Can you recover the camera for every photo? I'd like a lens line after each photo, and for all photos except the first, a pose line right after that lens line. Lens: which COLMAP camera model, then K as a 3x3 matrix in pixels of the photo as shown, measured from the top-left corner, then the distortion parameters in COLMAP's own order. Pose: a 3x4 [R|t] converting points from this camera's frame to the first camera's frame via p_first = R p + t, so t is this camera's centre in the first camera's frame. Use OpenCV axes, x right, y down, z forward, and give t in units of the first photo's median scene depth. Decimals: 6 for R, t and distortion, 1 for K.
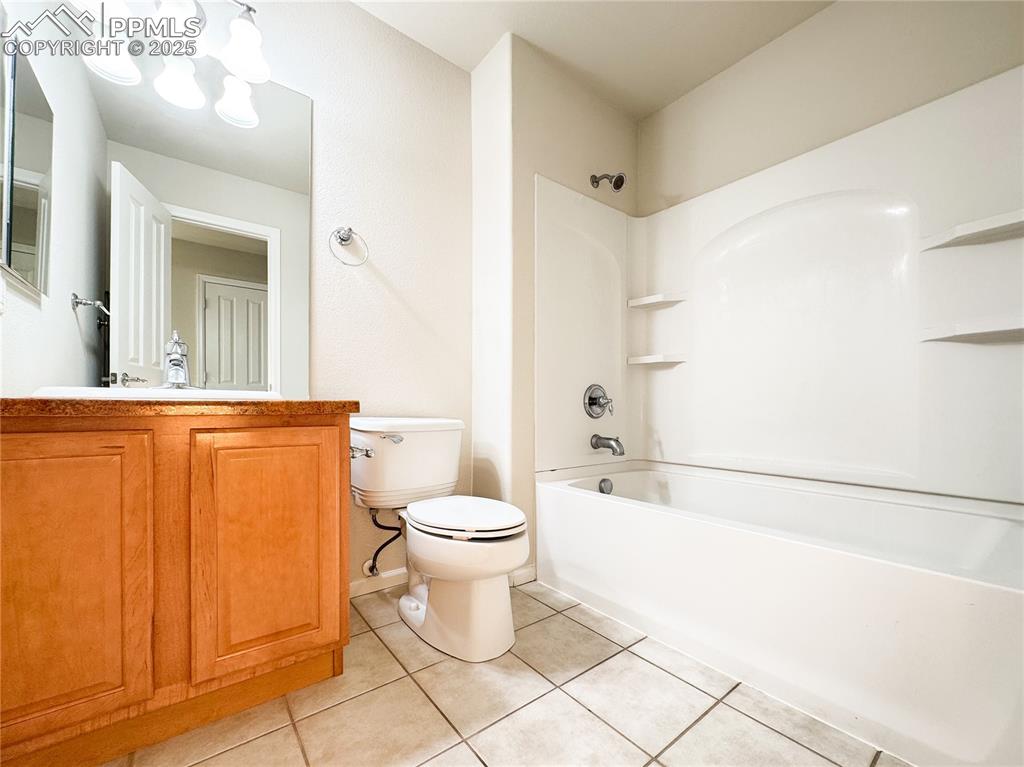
lens RADIAL K [[421.2, 0, 514.4], [0, 421.2, 398.2], [0, 0, 1]] dist [-0.001348, -0.000236]
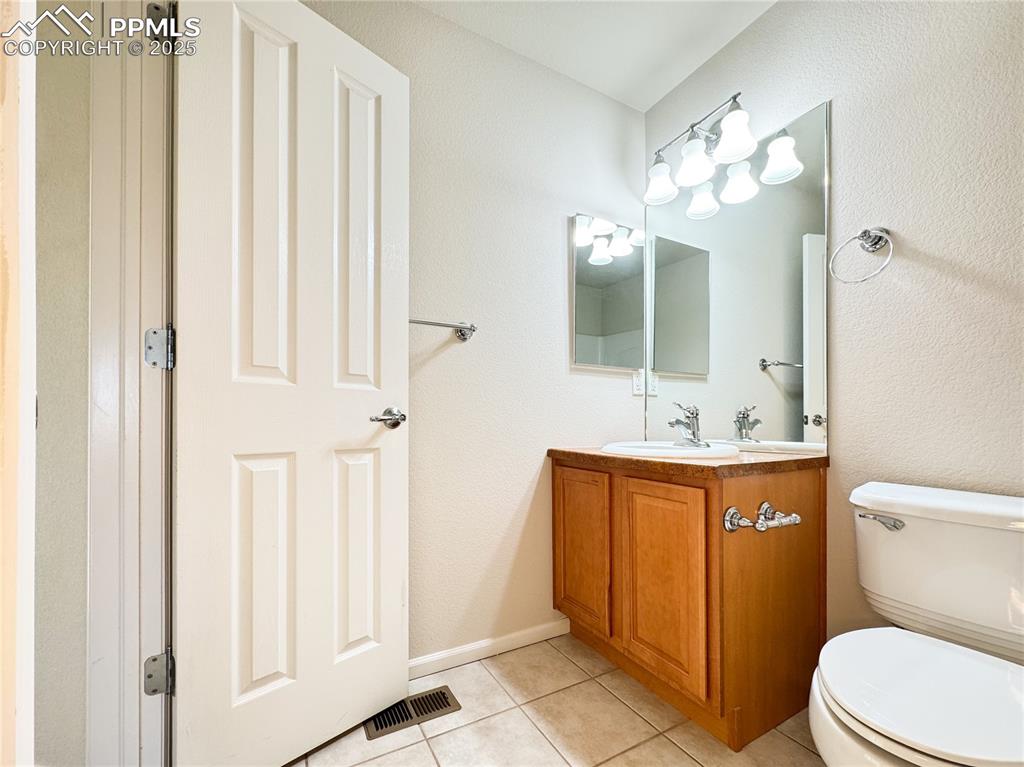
lens RADIAL K [[422.3, 0, 510.2], [0, 422.3, 422.7], [0, 0, 1]] dist [0.002107, 0.000162]
pose [[-0.158889, 0.001455, -0.987295, 0.712068], [0.016484, 0.999863, -0.001180, -0.108147], [0.987159, -0.016462, -0.158892, 0.774864]]
